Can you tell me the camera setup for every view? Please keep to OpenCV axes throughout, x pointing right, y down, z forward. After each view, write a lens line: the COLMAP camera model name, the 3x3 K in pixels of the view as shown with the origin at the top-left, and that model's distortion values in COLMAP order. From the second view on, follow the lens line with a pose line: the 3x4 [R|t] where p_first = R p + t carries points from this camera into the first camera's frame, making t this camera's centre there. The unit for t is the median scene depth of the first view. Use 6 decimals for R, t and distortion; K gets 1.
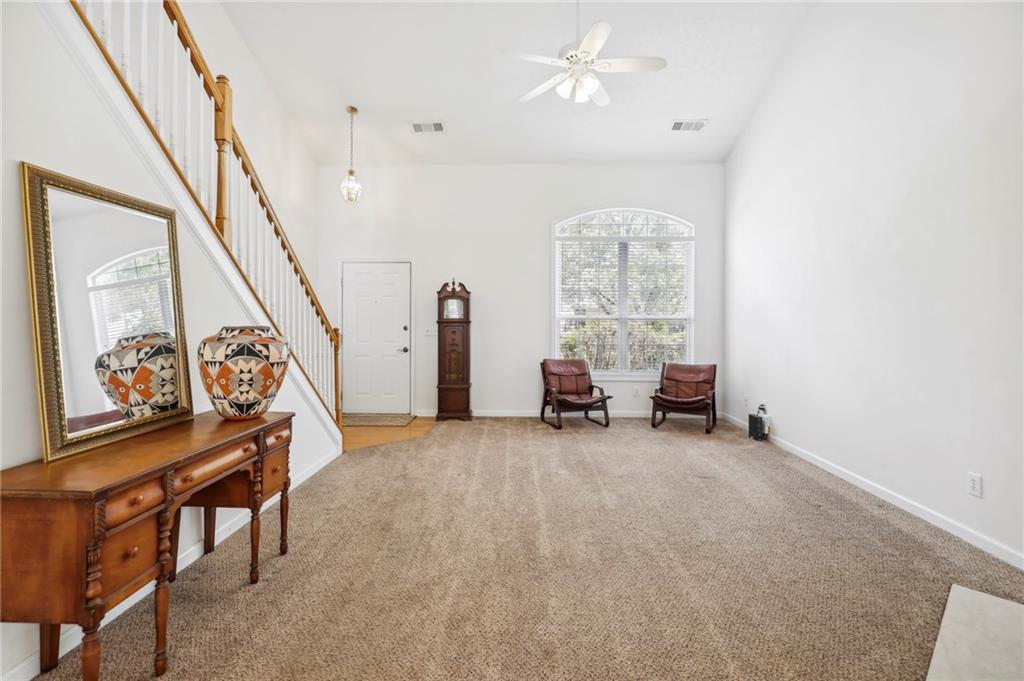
lens RADIAL K [[481.7, 0, 524.8], [0, 481.7, 315.3], [0, 0, 1]] dist [0.002021, 0.000179]
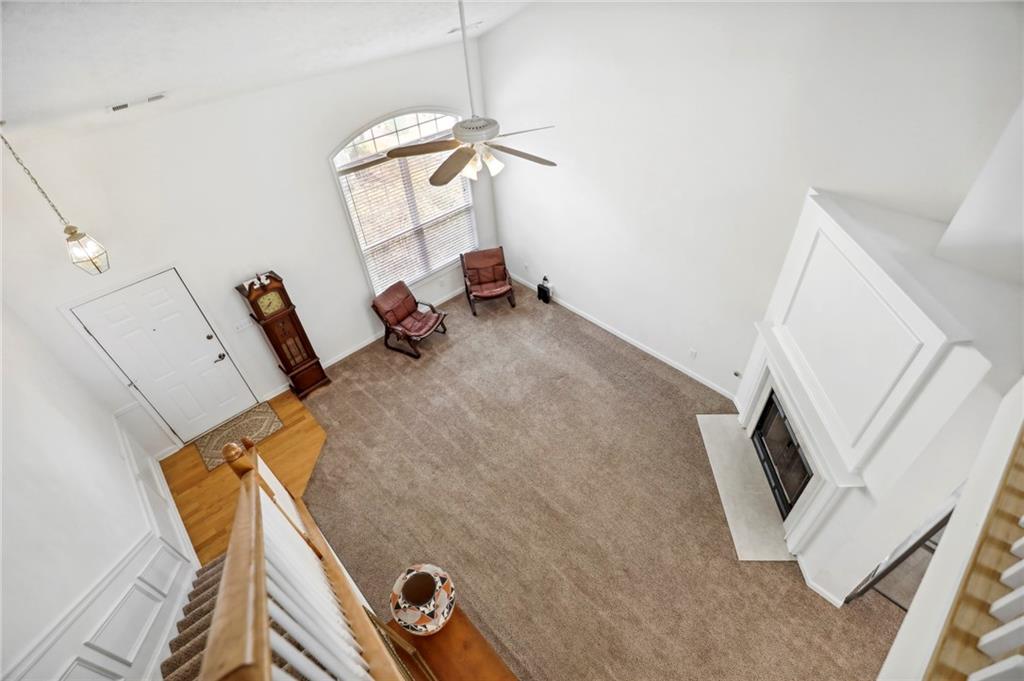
lens RADIAL K [[480.1, 0, 510.1], [0, 480.1, 344.6], [0, 0, 1]] dist [-0.002719, -0.000385]
pose [[0.731386, -0.489807, 0.474515, -0.304821], [0.061142, 0.740100, 0.669712, -0.558999], [-0.679218, -0.460805, 0.571246, 0.187929]]
